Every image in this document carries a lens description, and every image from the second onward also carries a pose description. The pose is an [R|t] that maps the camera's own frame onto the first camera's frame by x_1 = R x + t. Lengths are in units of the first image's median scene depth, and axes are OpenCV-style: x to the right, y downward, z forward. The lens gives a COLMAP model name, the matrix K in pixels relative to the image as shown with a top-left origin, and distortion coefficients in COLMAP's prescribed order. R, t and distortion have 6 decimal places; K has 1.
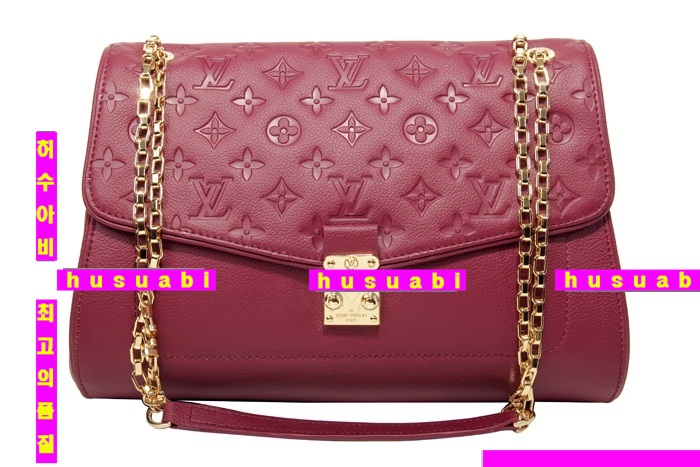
lens RADIAL K [[1199.5, 0, 350.2], [0, 1199.5, 234.1], [0, 0, 1]] dist [-0.003732, 0.000000]
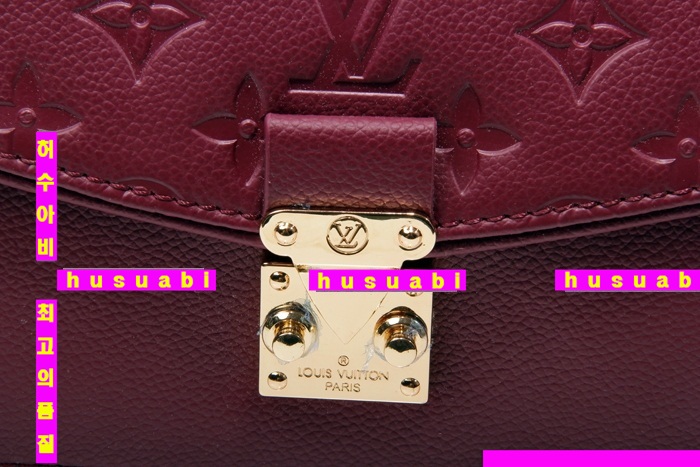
lens RADIAL K [[4408.5, 0, 348.8], [0, 4408.5, 233.6], [0, 0, 1]] dist [5.331817, 0.000000]
pose [[0.999061, 0.043318, 0.000505, 0.000171], [-0.043321, 0.999046, 0.005562, 0.018802], [-0.000263, -0.005578, 0.999984, -0.188285]]
